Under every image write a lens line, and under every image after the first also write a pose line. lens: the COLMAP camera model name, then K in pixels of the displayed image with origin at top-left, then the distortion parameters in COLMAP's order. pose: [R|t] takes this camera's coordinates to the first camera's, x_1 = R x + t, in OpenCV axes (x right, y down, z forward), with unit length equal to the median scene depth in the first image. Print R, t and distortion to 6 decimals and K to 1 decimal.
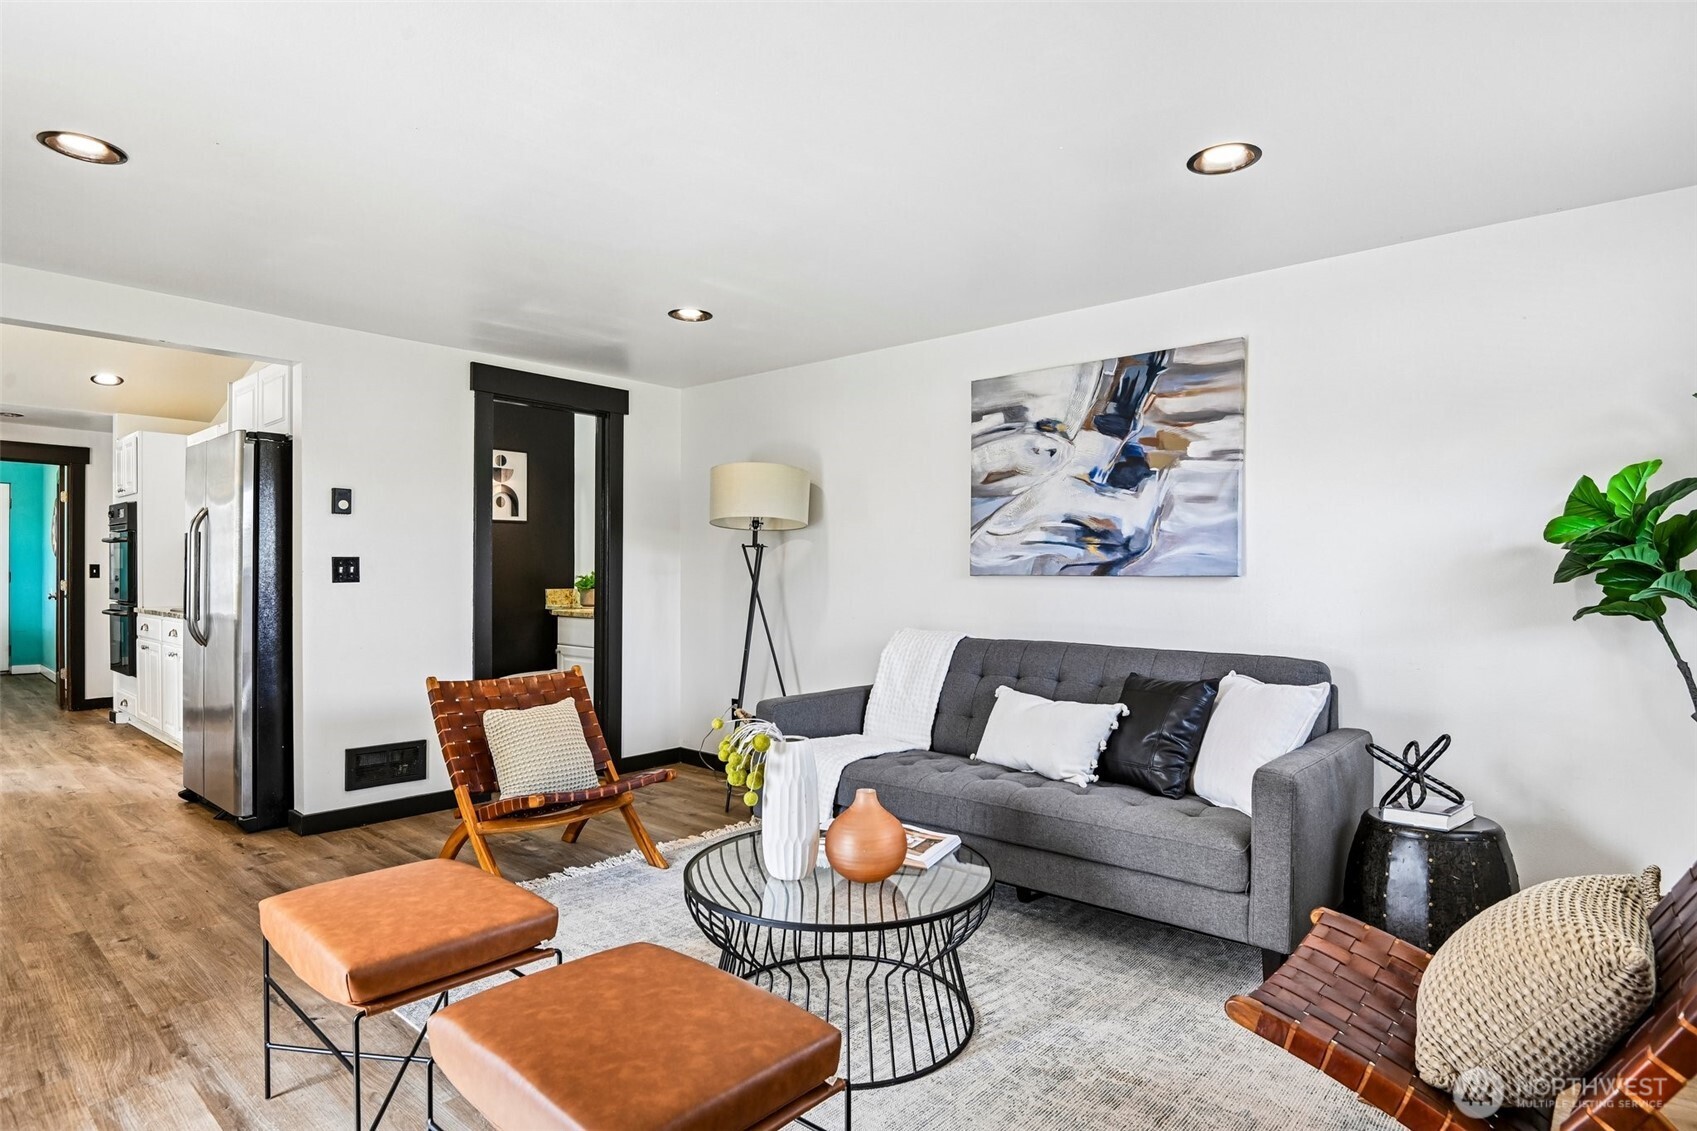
lens RADIAL K [[934.3, 0, 855.5], [0, 934.3, 565.7], [0, 0, 1]] dist [-0.006749, -0.008609]
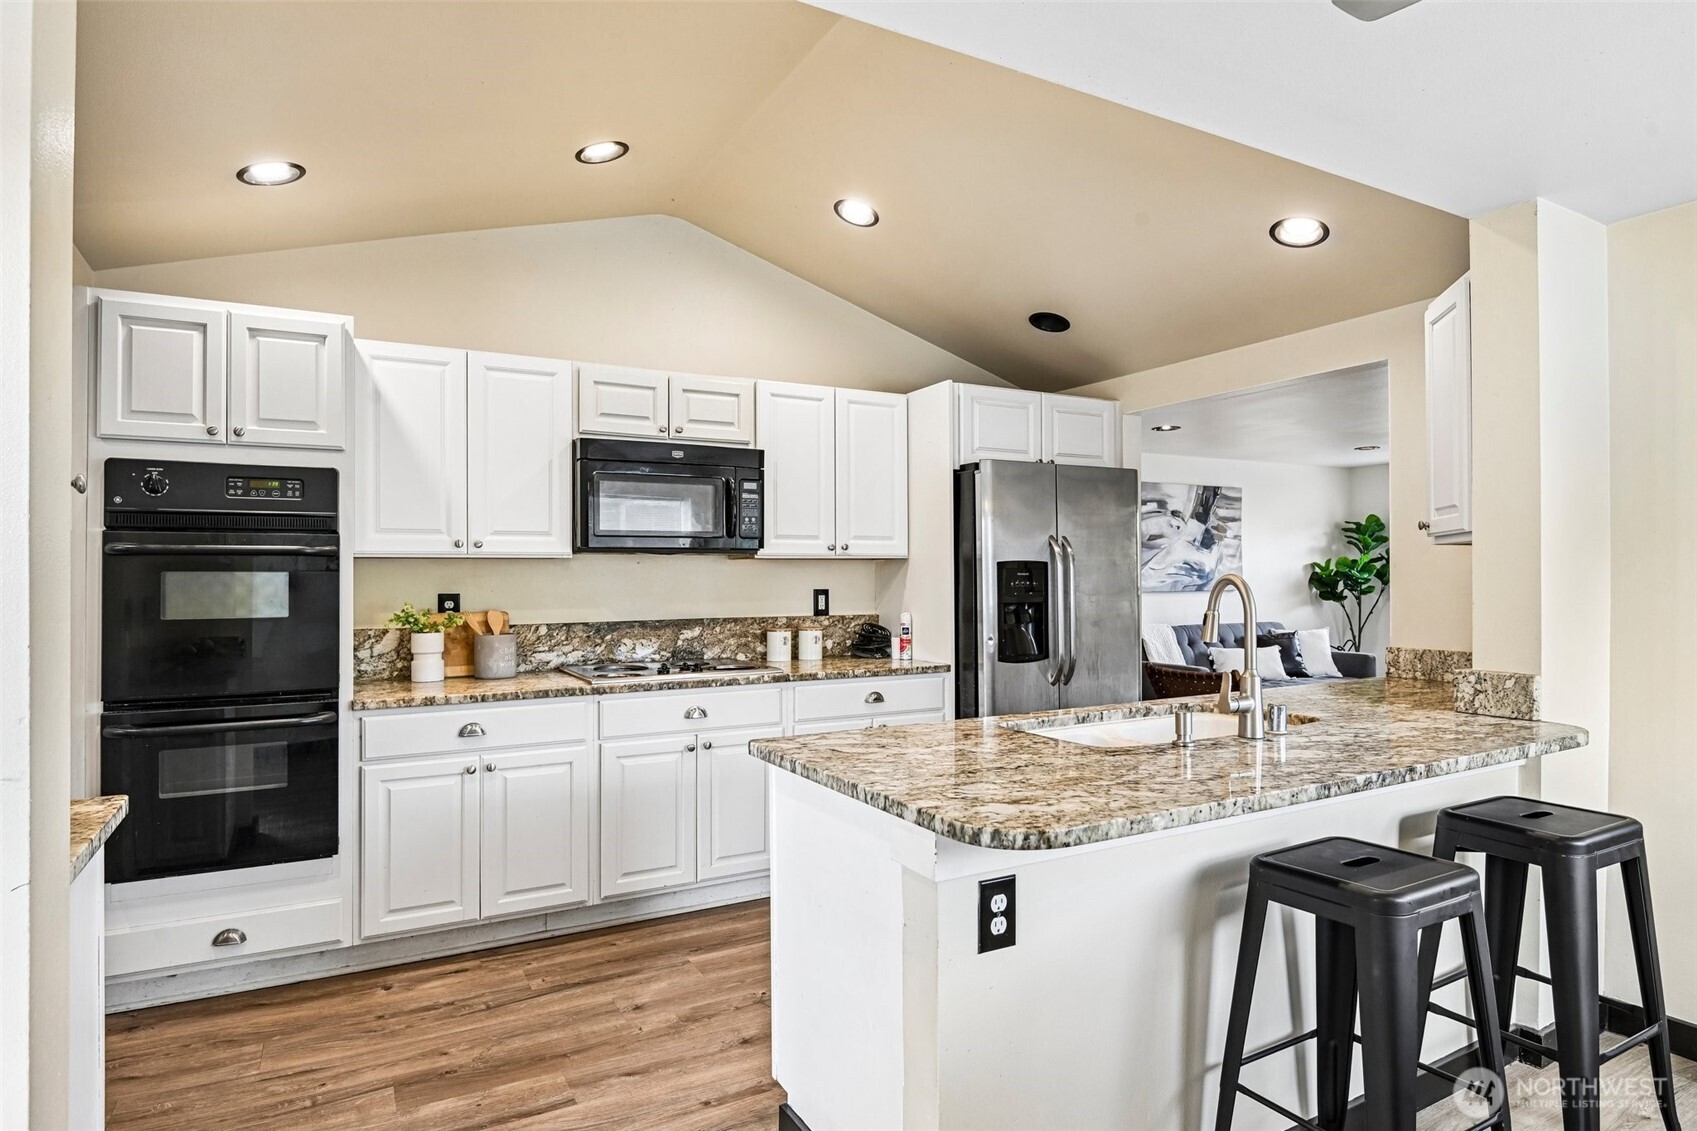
lens RADIAL K [[934.3, 0, 858.8], [0, 934.3, 582.3], [0, 0, 1]] dist [-0.006749, -0.008609]
pose [[0.314517, -0.004047, 0.949243, -1.897965], [0.004365, 0.999987, 0.002817, -0.017010], [-0.949242, 0.003257, 0.314530, 1.057547]]
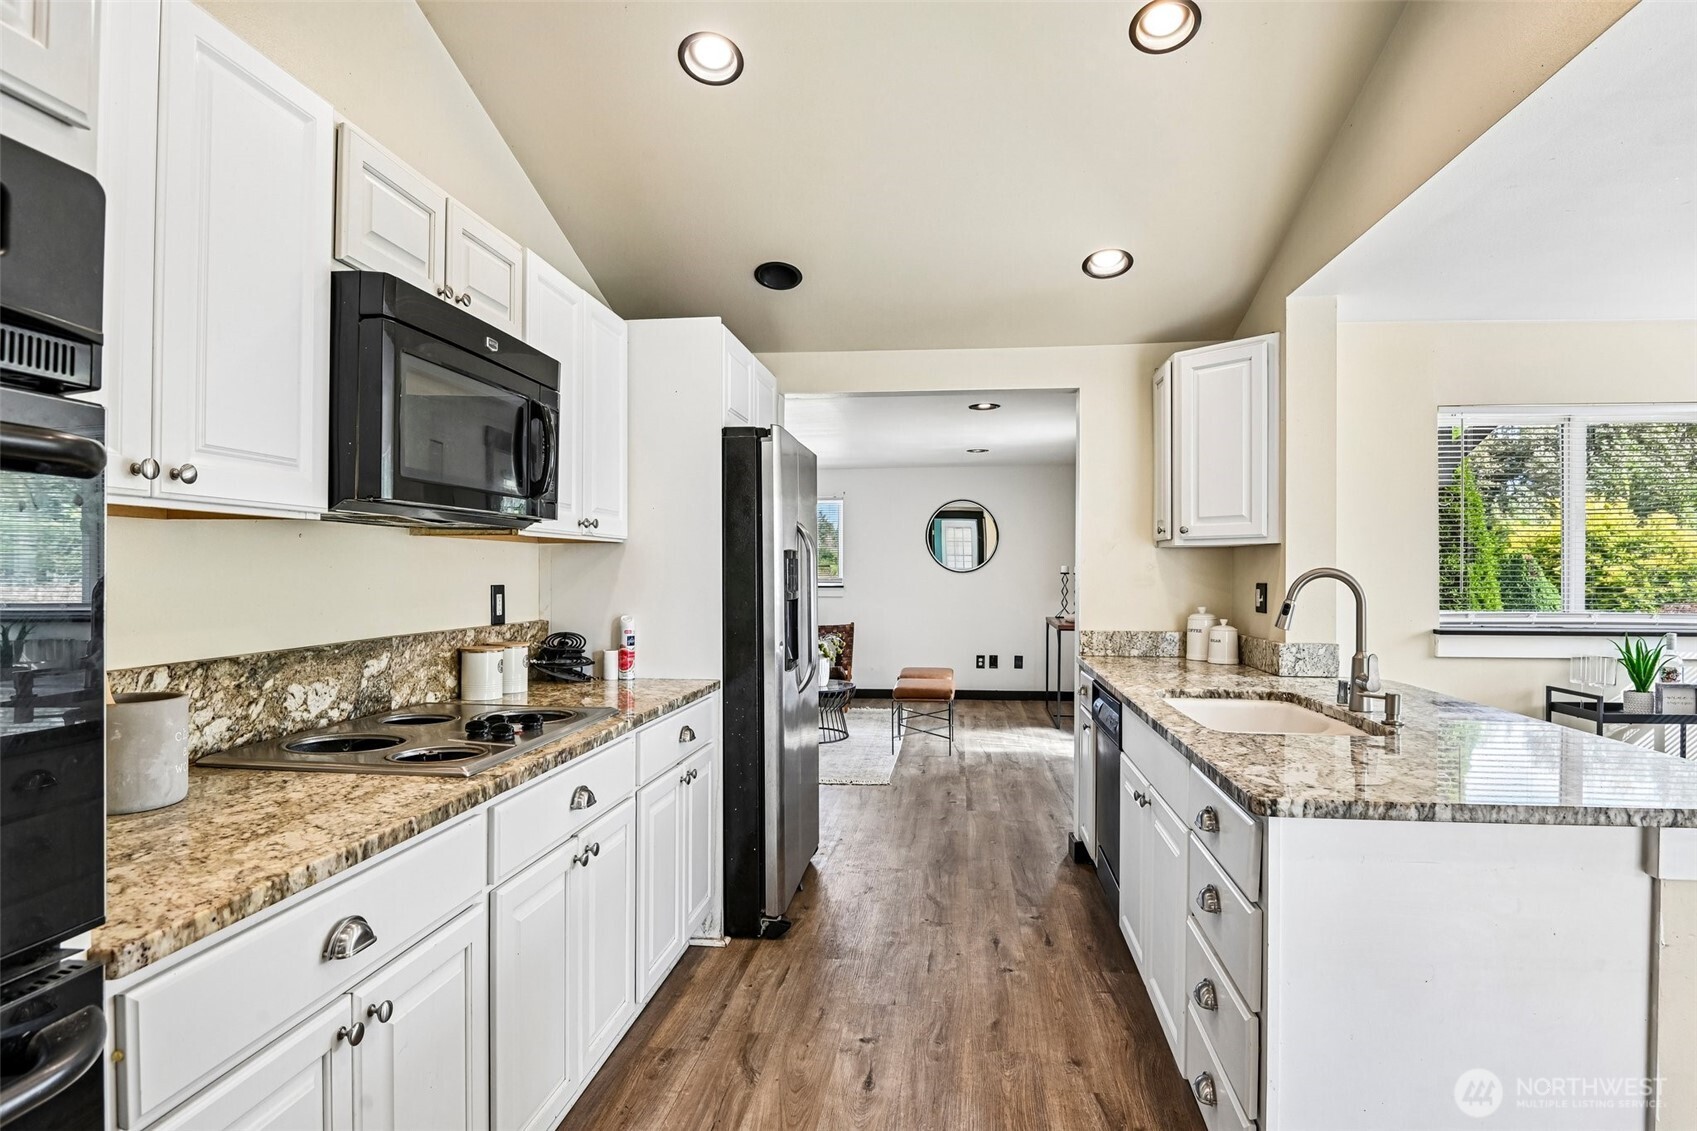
lens RADIAL K [[934.3, 0, 853.7], [0, 934.3, 568.1], [0, 0, 1]] dist [-0.006749, -0.008609]
pose [[-0.575543, 0.004261, 0.817761, -1.615387], [-0.000294, 0.999985, -0.005418, -0.015053], [-0.817772, -0.003358, -0.575533, 1.651671]]
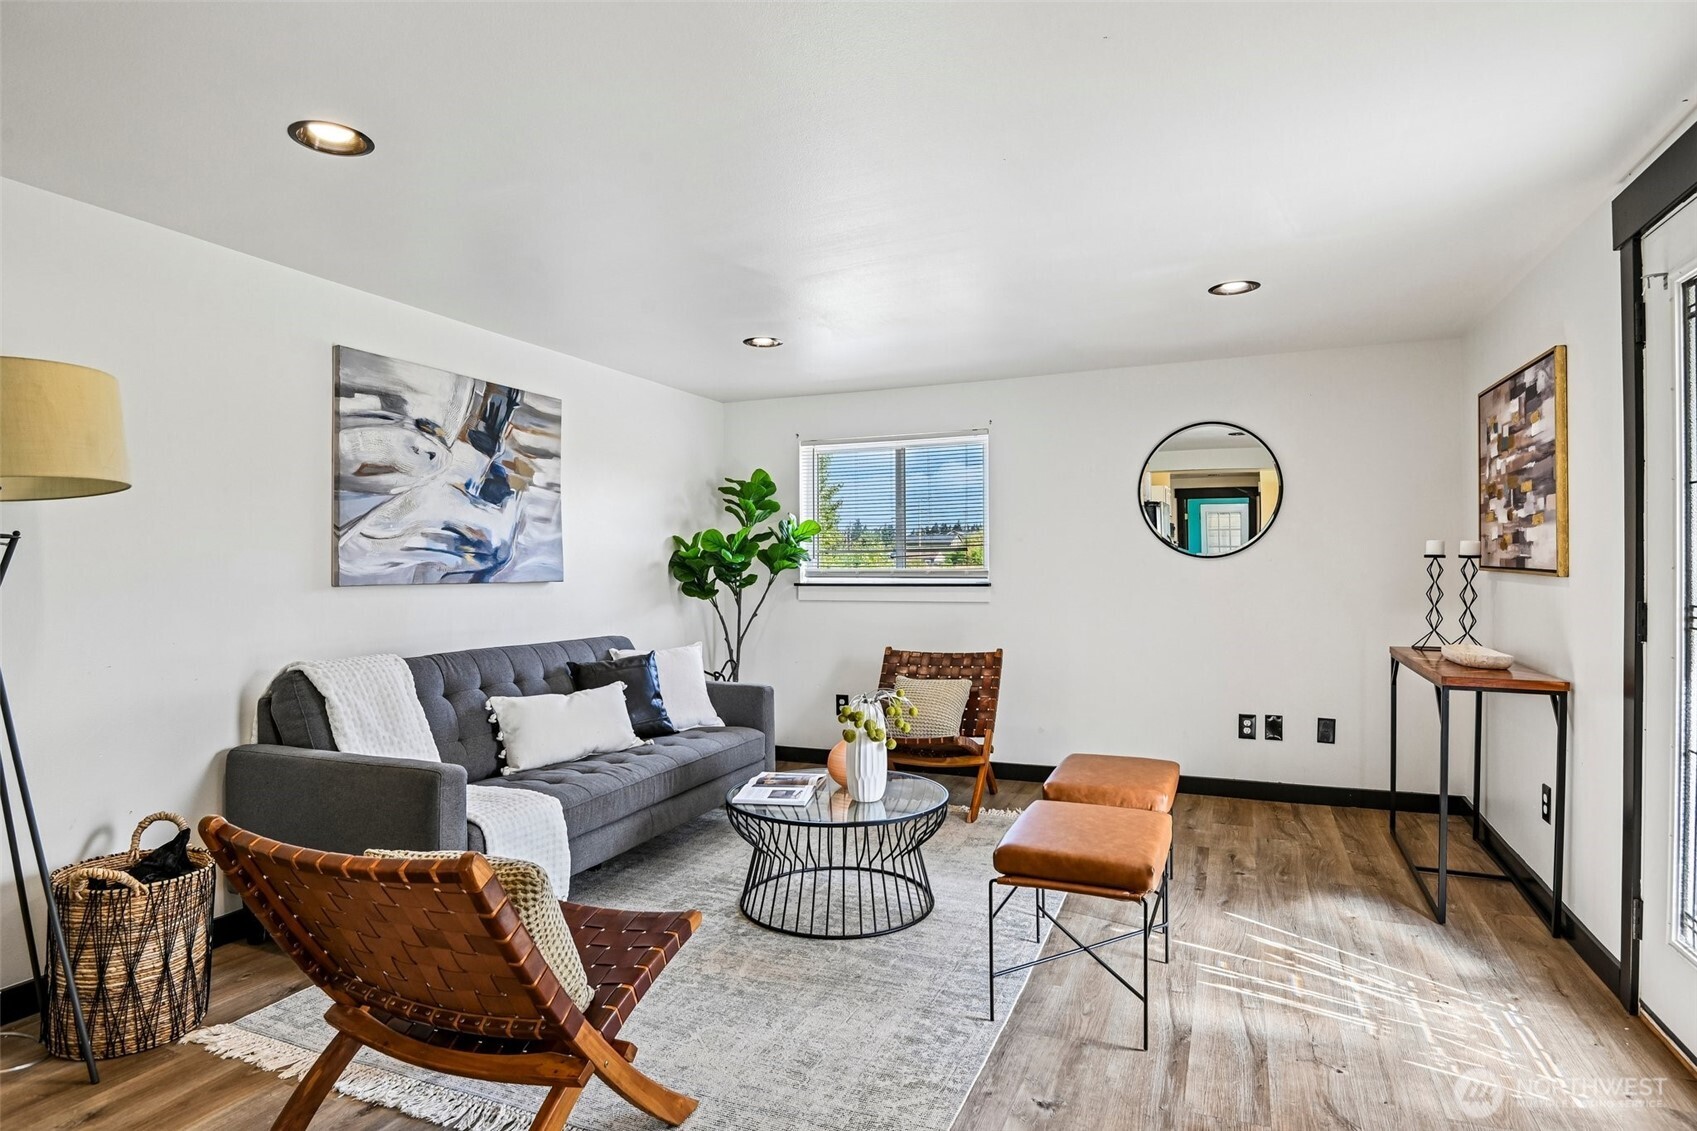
lens RADIAL K [[934.3, 0, 864.0], [0, 934.3, 572.4], [0, 0, 1]] dist [-0.006749, -0.008609]
pose [[-0.344021, 0.000112, 0.938962, -0.870785], [0.004436, 0.999989, 0.001506, -0.001058], [-0.938951, 0.004683, -0.344018, 0.946442]]
